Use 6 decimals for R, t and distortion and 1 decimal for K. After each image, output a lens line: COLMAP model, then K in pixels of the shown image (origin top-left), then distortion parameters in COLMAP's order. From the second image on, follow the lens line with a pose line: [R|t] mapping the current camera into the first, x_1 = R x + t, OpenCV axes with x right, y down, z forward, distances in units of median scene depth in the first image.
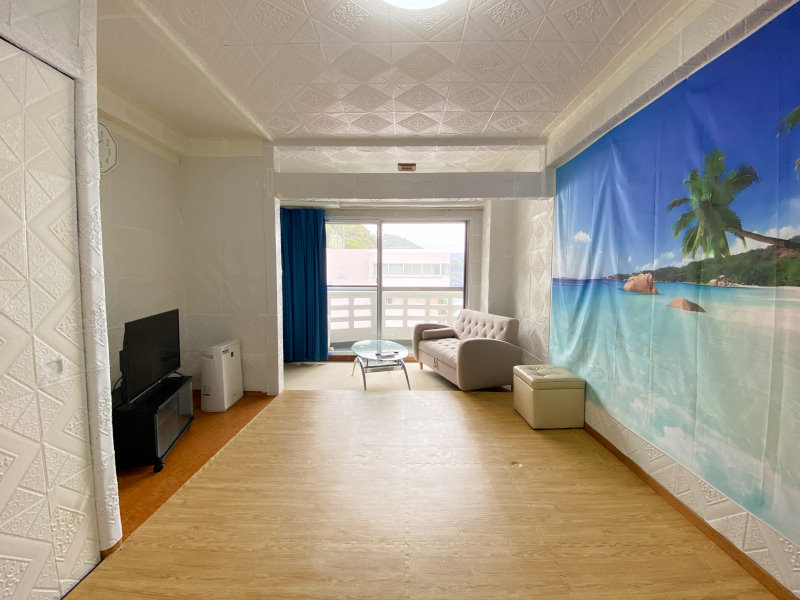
lens RADIAL K [[325.0, 0, 402.0], [0, 325.0, 294.7], [0, 0, 1]] dist [0.007454, -0.014386]
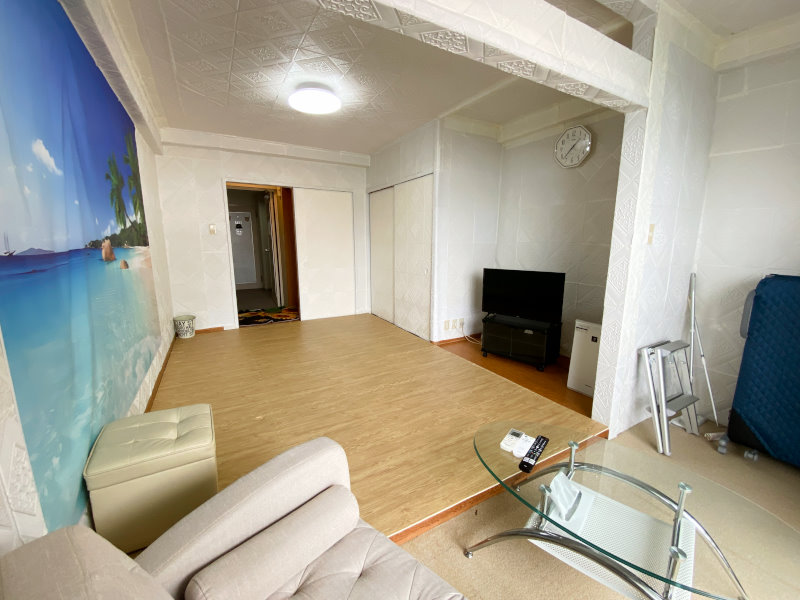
lens RADIAL K [[325.0, 0, 394.9], [0, 325.0, 295.3], [0, 0, 1]] dist [0.007454, -0.014386]
pose [[-0.872673, 0.076390, -0.482293, 0.380202], [-0.034663, 0.975505, 0.217230, -0.108430], [0.487073, 0.206288, -0.848649, 1.729586]]
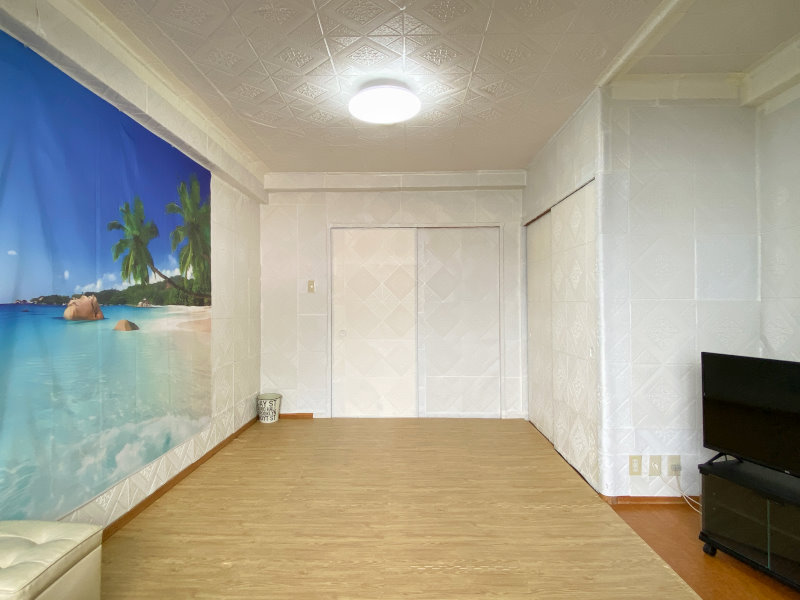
lens RADIAL K [[458.4, 0, 390.1], [0, 458.4, 291.5], [0, 0, 1]] dist [0.020169, -0.016020]
pose [[-0.999569, 0.000494, 0.029348, -0.026543], [0.001576, 0.999319, 0.036875, -0.091004], [-0.029310, 0.036905, -0.998889, 1.651804]]
